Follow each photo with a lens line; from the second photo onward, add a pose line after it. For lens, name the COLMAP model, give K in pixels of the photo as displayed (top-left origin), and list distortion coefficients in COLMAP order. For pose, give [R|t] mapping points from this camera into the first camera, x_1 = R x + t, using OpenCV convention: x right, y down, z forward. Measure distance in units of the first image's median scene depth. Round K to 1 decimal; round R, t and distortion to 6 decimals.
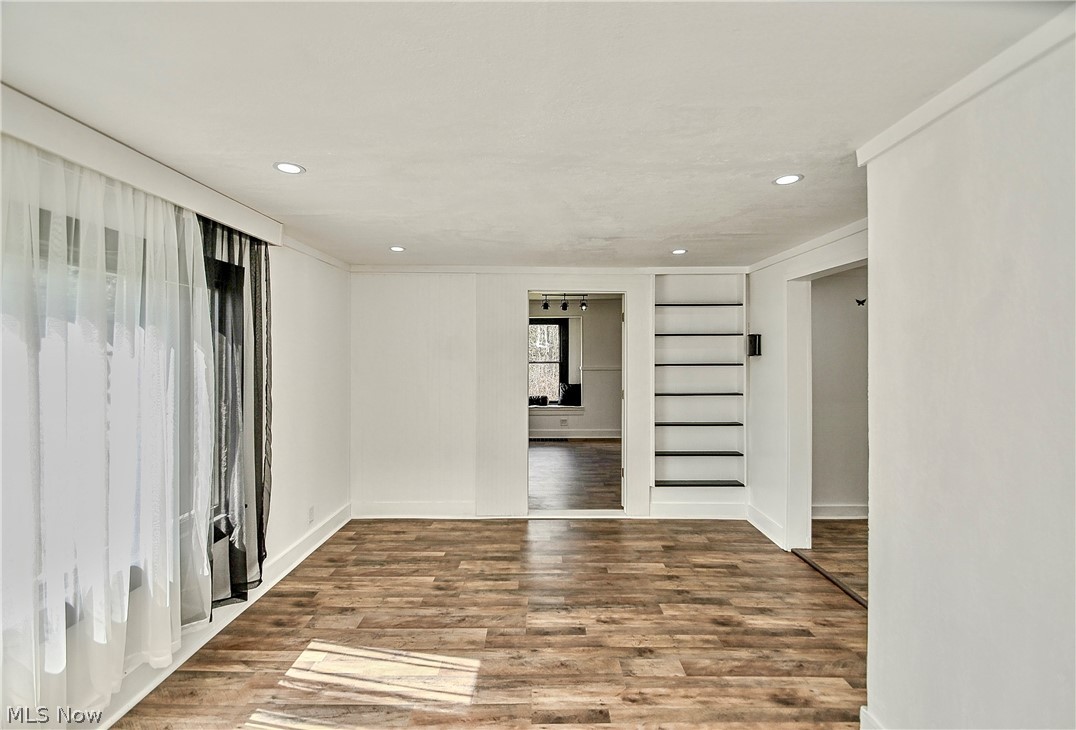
lens RADIAL K [[479.7, 0, 536.7], [0, 479.7, 352.9], [0, 0, 1]] dist [0.000183, 0.000072]
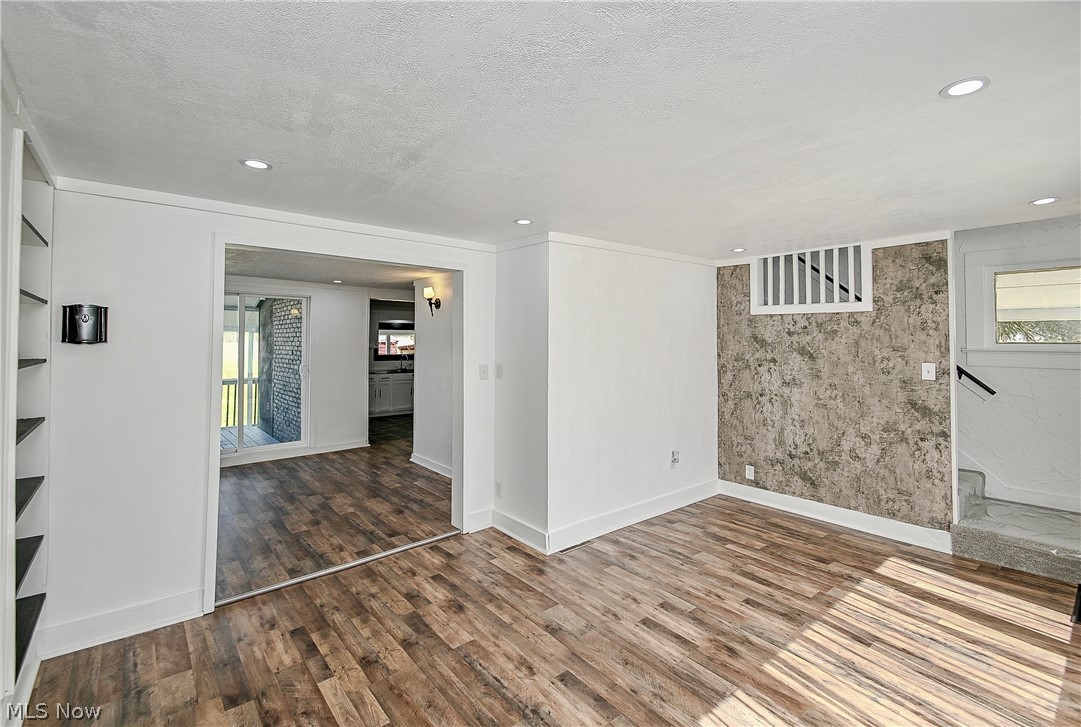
lens RADIAL K [[488.6, 0, 539.8], [0, 488.6, 333.1], [0, 0, 1]] dist [-0.001815, -0.001055]
pose [[-0.638522, 0.015624, 0.769445, -0.544370], [0.001063, 0.999811, -0.019420, 0.009036], [-0.769602, -0.011583, -0.638418, 1.613223]]
